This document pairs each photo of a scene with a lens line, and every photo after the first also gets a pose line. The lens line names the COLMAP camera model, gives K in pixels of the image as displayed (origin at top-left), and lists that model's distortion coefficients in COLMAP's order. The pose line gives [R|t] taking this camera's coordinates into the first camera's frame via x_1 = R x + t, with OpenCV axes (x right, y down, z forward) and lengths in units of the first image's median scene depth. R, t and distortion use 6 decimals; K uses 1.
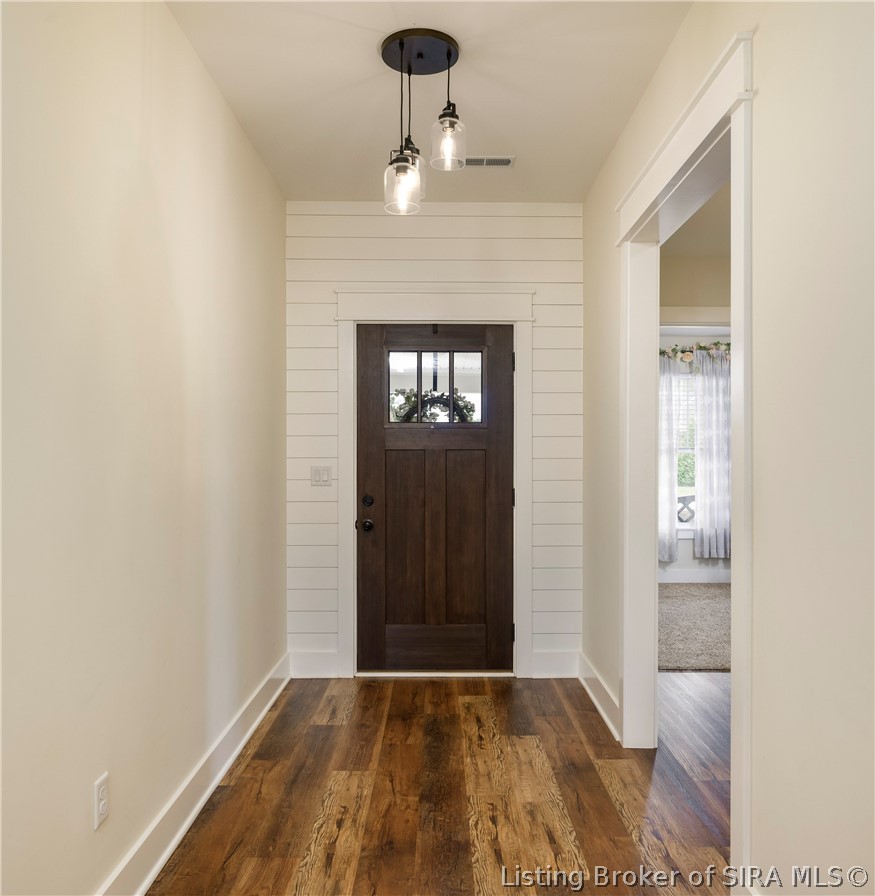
lens RADIAL K [[598.1, 0, 440.9], [0, 598.1, 450.2], [0, 0, 1]] dist [0.000091, 0.000115]
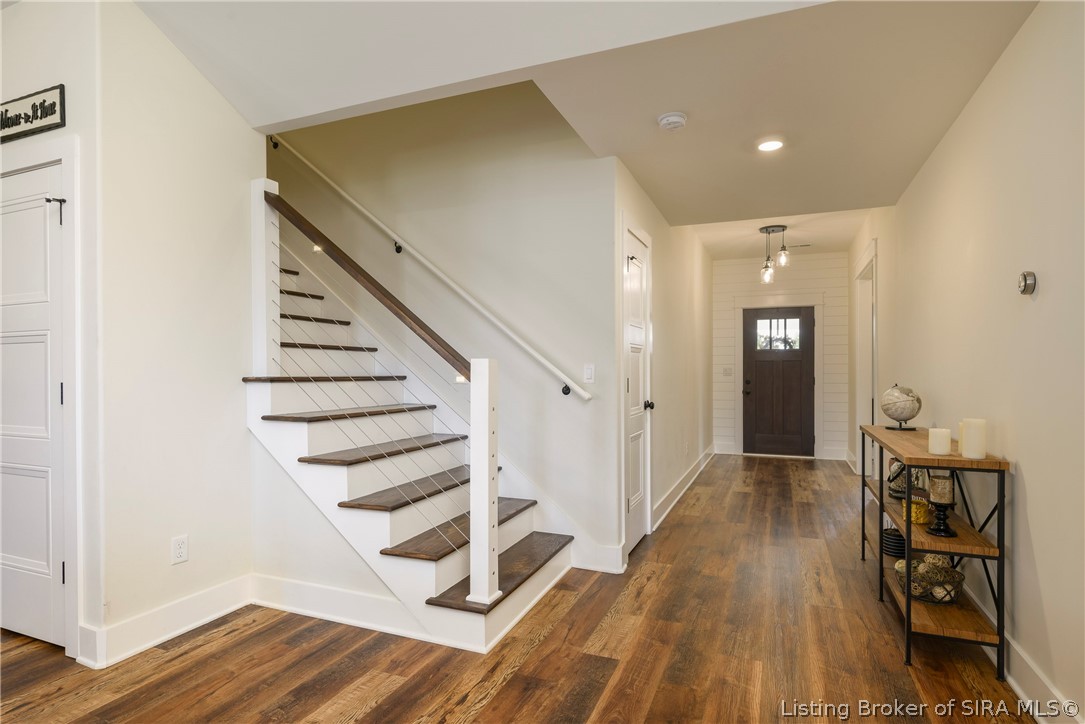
lens RADIAL K [[568.5, 0, 547.9], [0, 568.5, 372.7], [0, 0, 1]] dist [-0.003808, 0.000824]
pose [[0.925502, -0.001140, -0.378742, -0.000267], [0.004226, 0.999964, 0.007316, 0.026600], [0.378720, -0.008372, 0.925473, -1.425850]]
